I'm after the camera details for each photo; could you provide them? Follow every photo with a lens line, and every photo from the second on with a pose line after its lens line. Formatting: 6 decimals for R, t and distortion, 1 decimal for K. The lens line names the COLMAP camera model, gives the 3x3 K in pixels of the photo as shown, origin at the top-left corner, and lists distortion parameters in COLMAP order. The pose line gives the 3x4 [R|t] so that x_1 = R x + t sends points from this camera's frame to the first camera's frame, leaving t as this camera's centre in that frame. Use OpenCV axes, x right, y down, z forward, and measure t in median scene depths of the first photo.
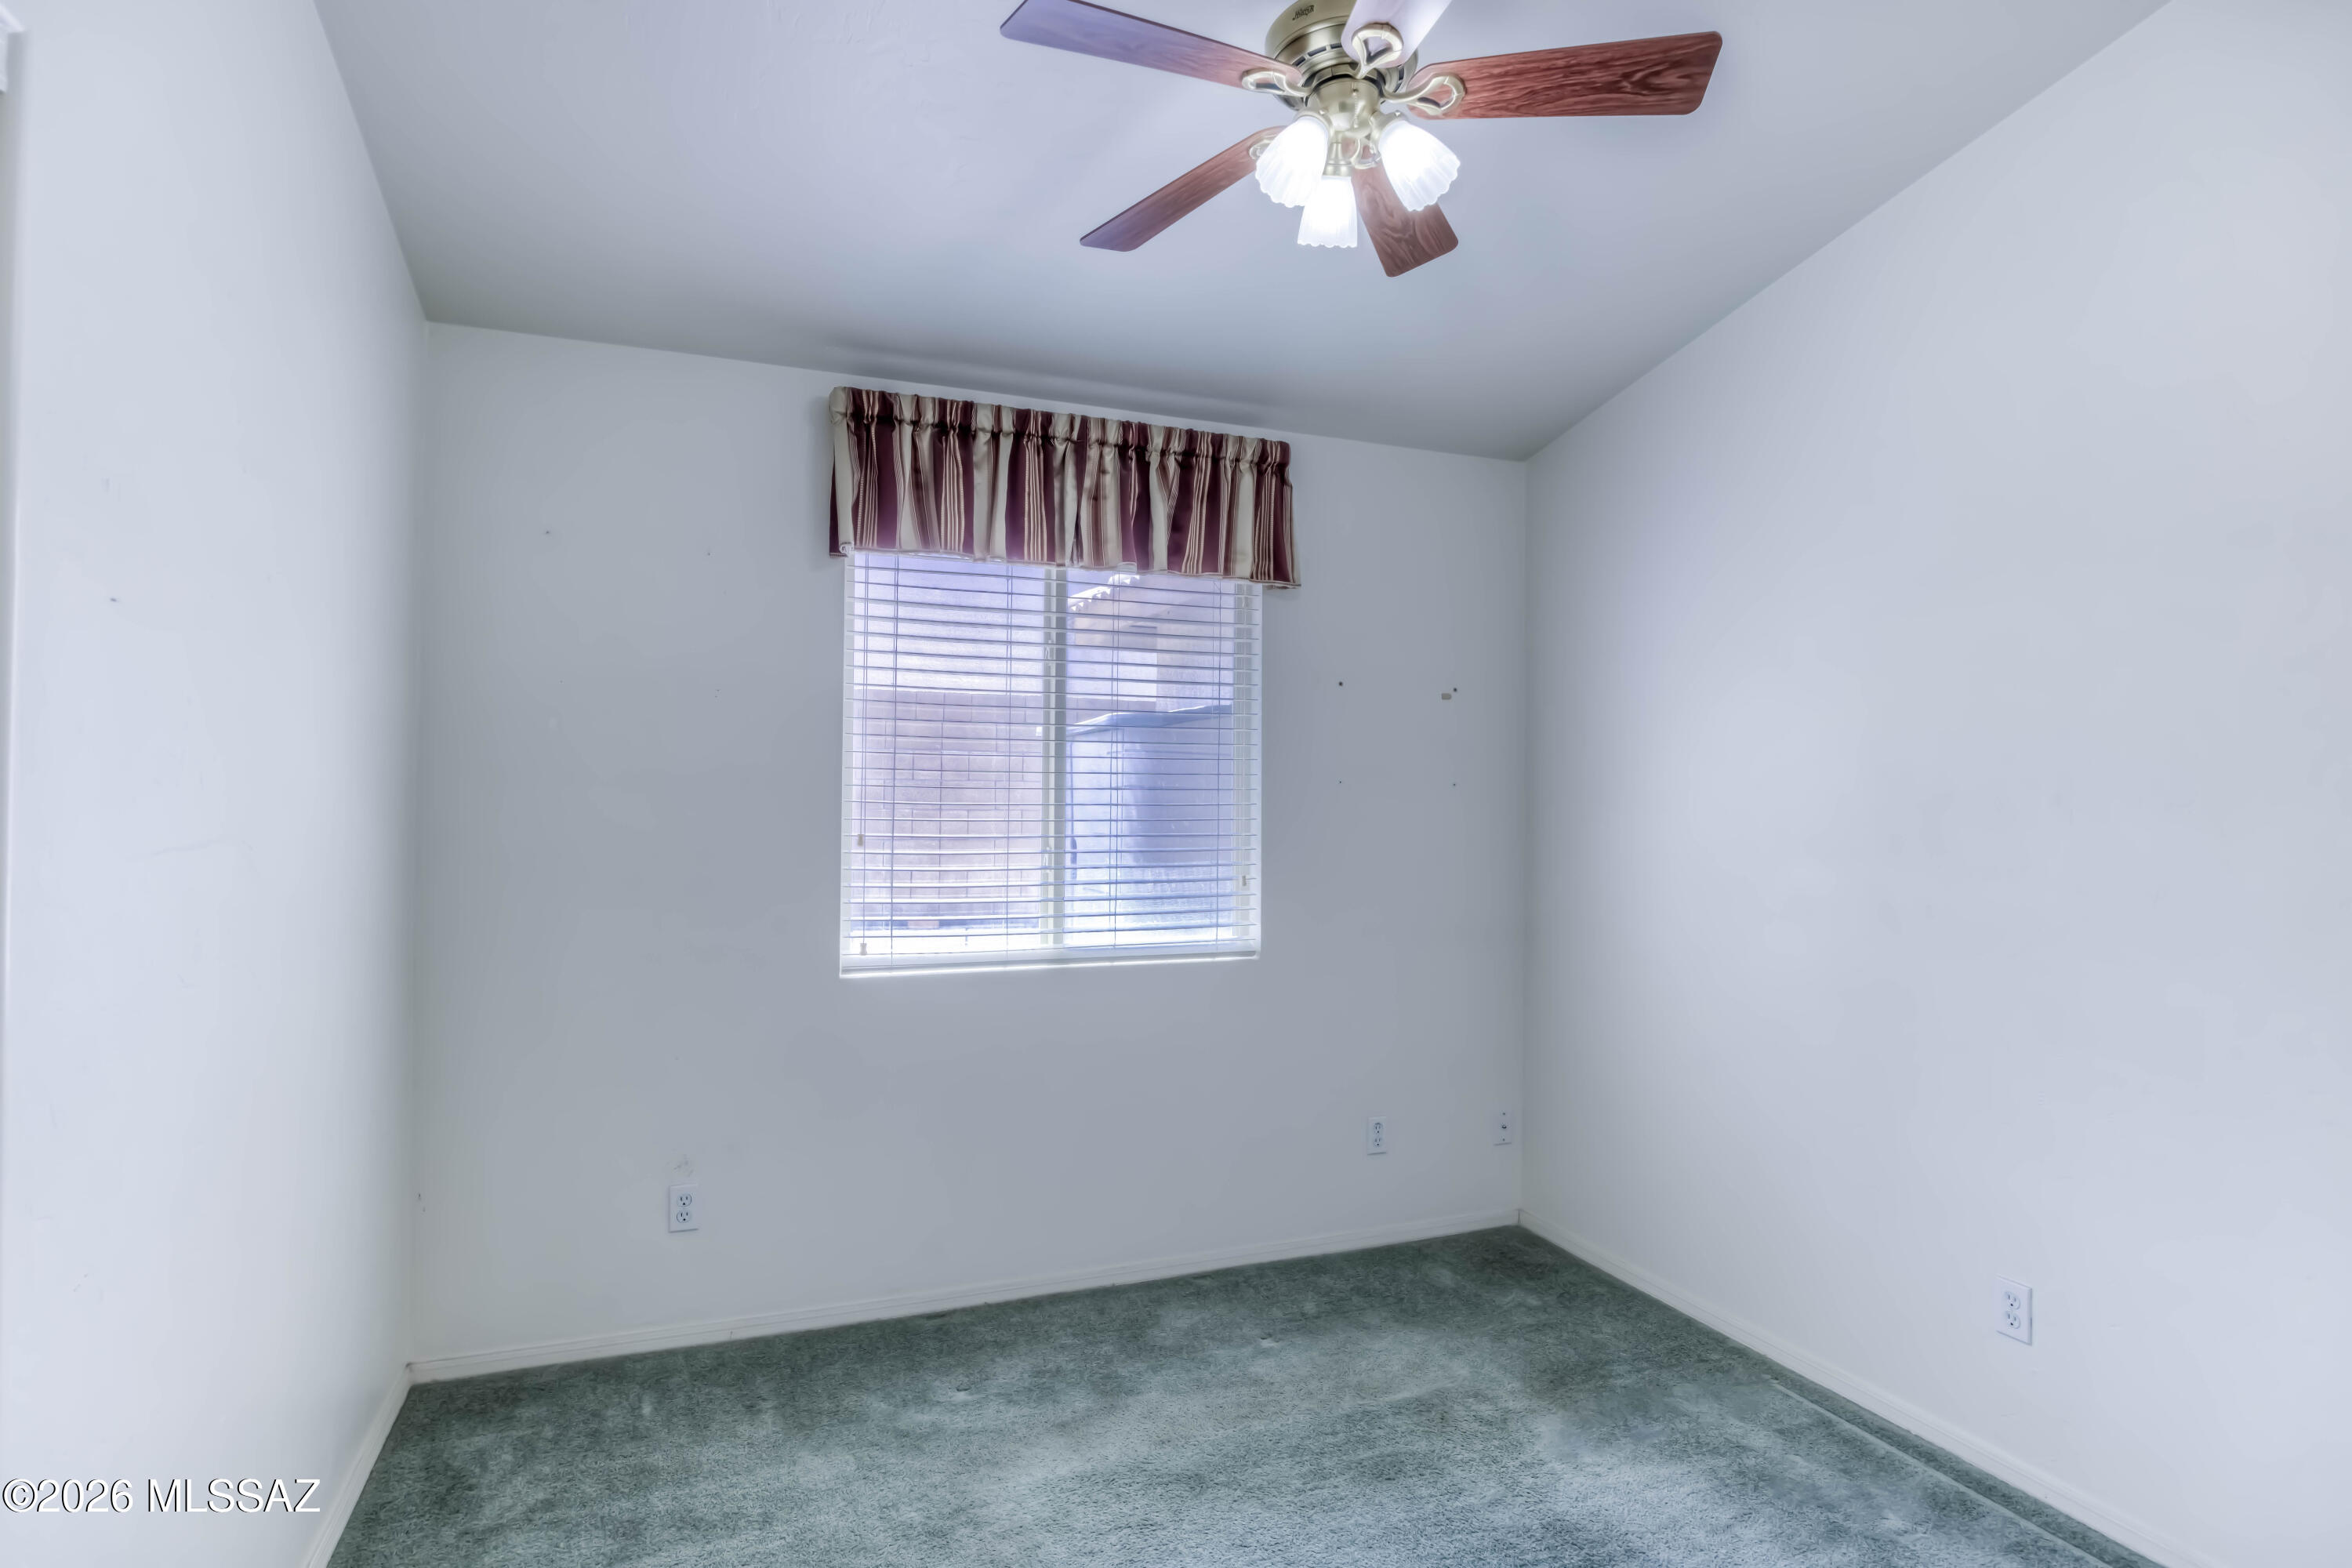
lens RADIAL K [[1189.6, 0, 1176.4], [0, 1189.6, 778.6], [0, 0, 1]] dist [-0.032389, 0.011136]
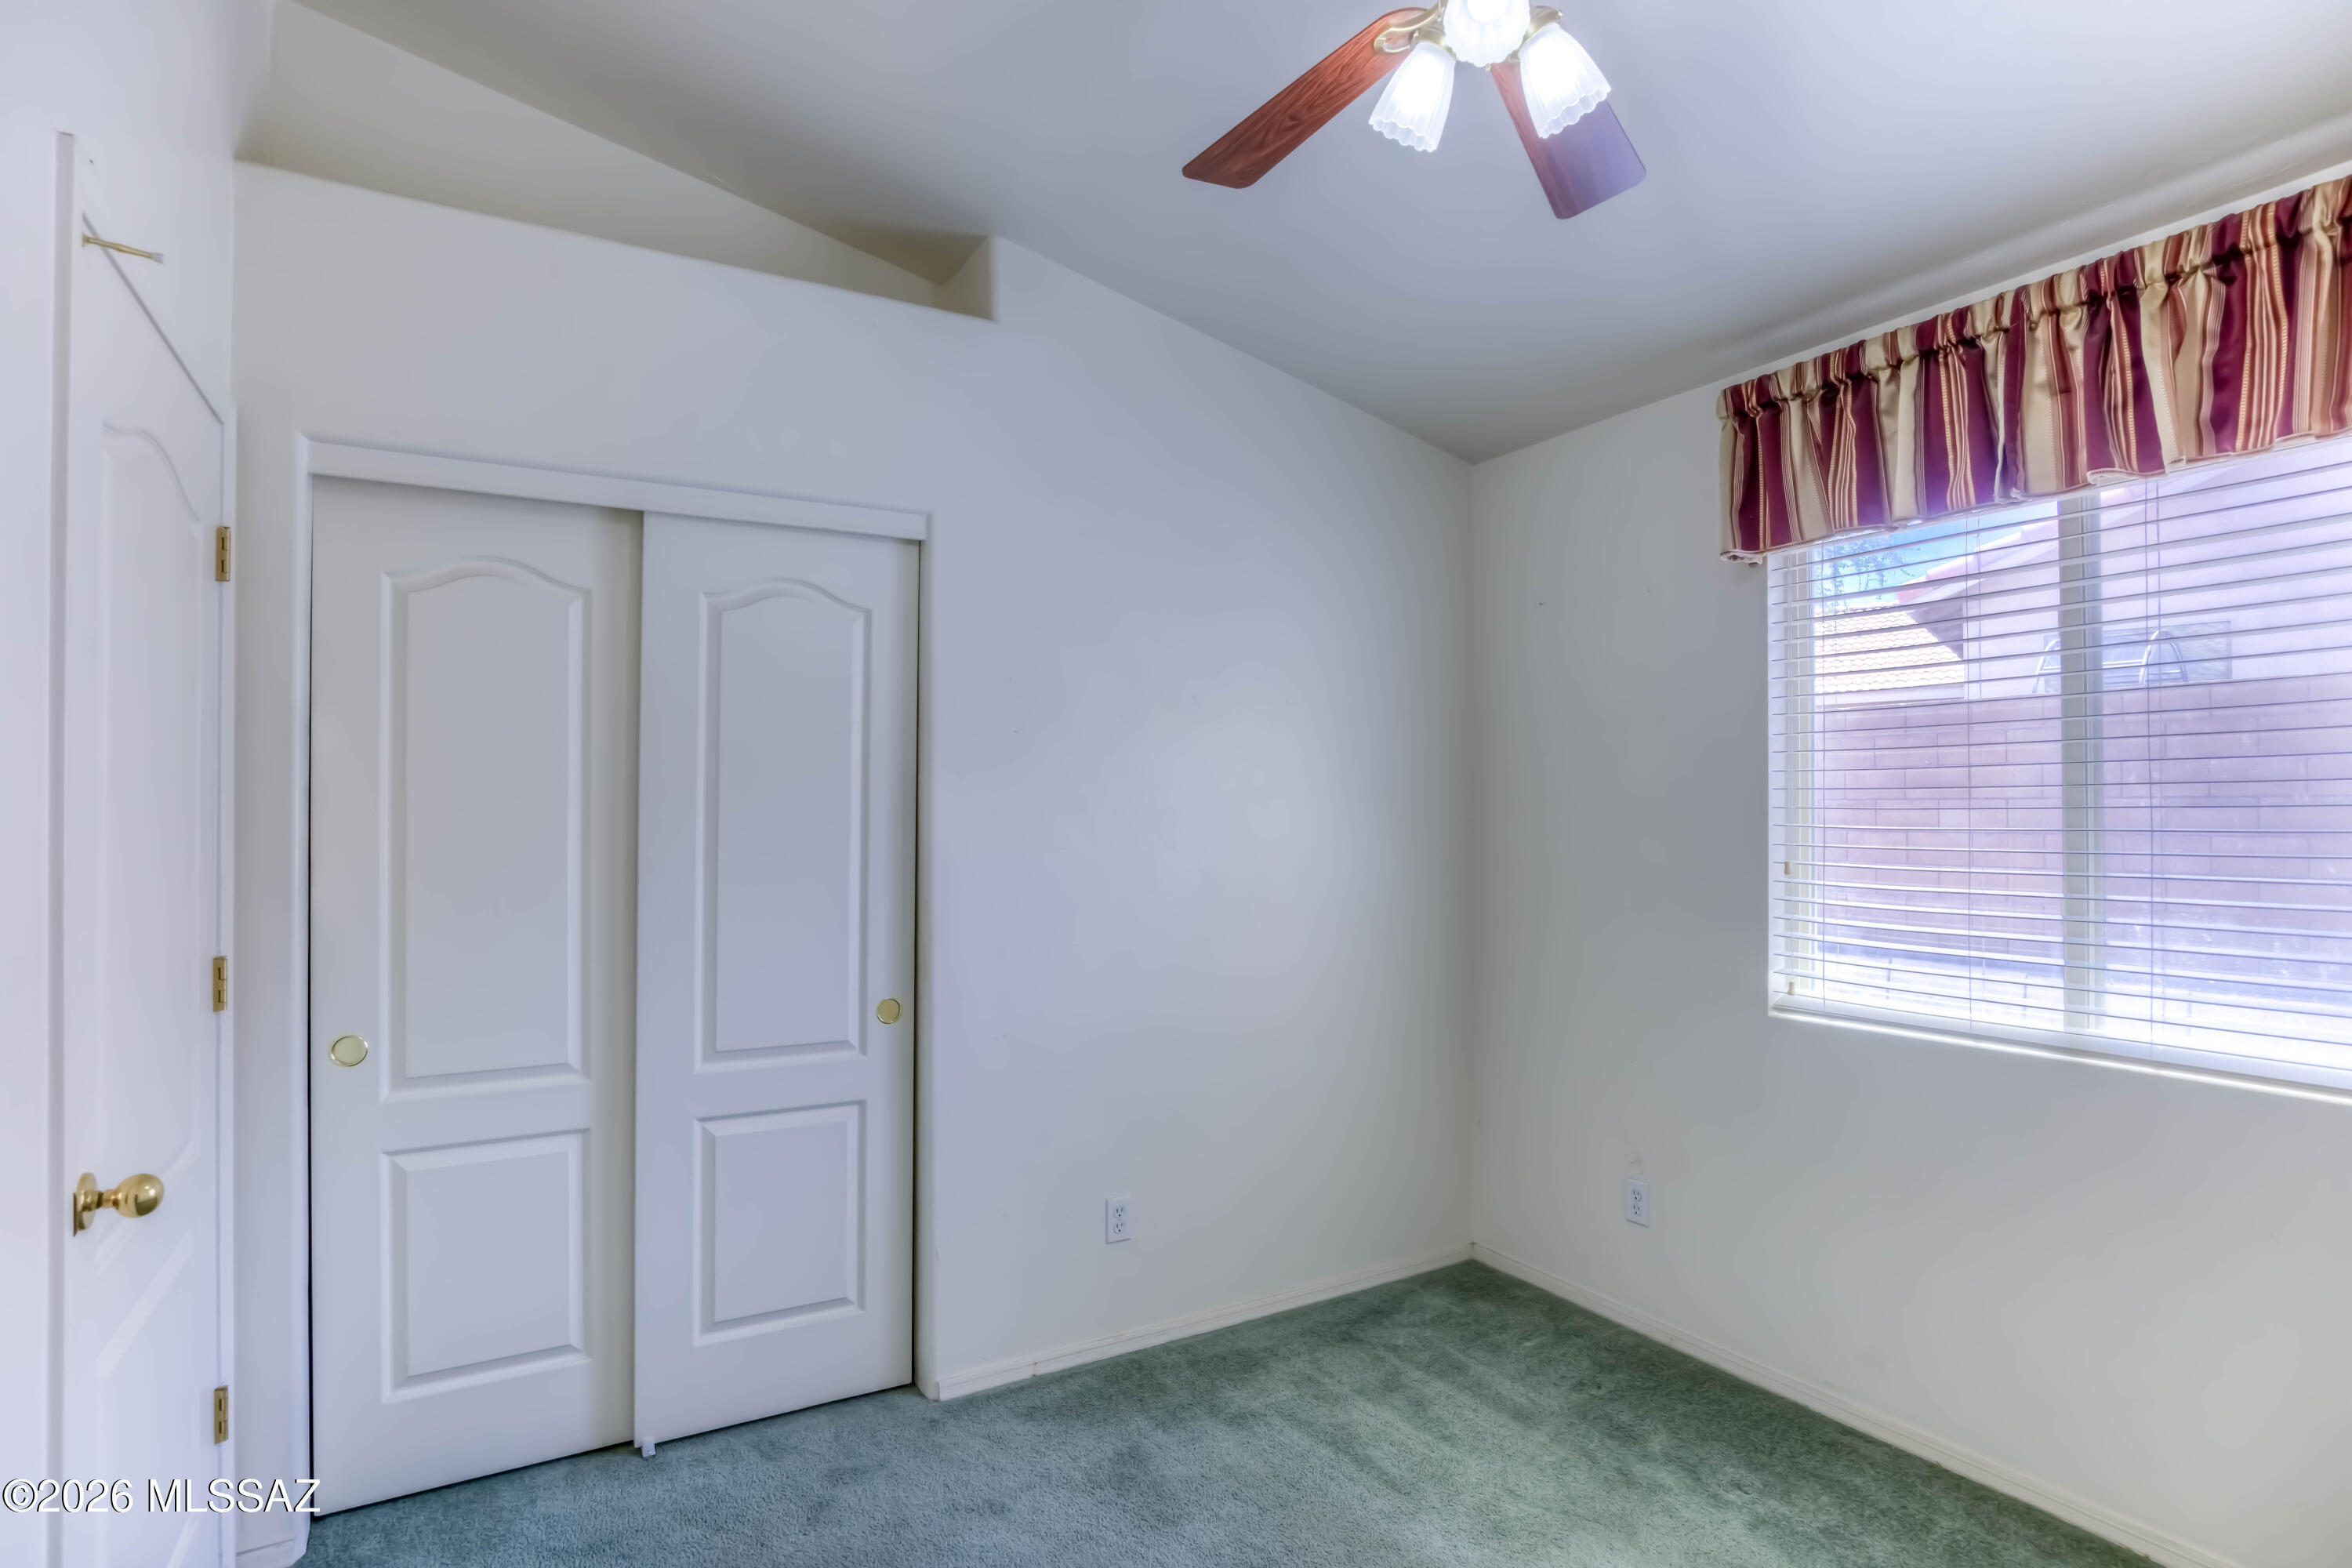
lens RADIAL K [[1189.6, 0, 1175.4], [0, 1189.6, 800.3], [0, 0, 1]] dist [-0.032389, 0.011136]
pose [[0.147700, -0.017949, -0.988869, 0.563659], [0.017801, 0.999722, -0.015487, 0.005571], [0.988872, -0.015315, 0.147978, 0.405241]]
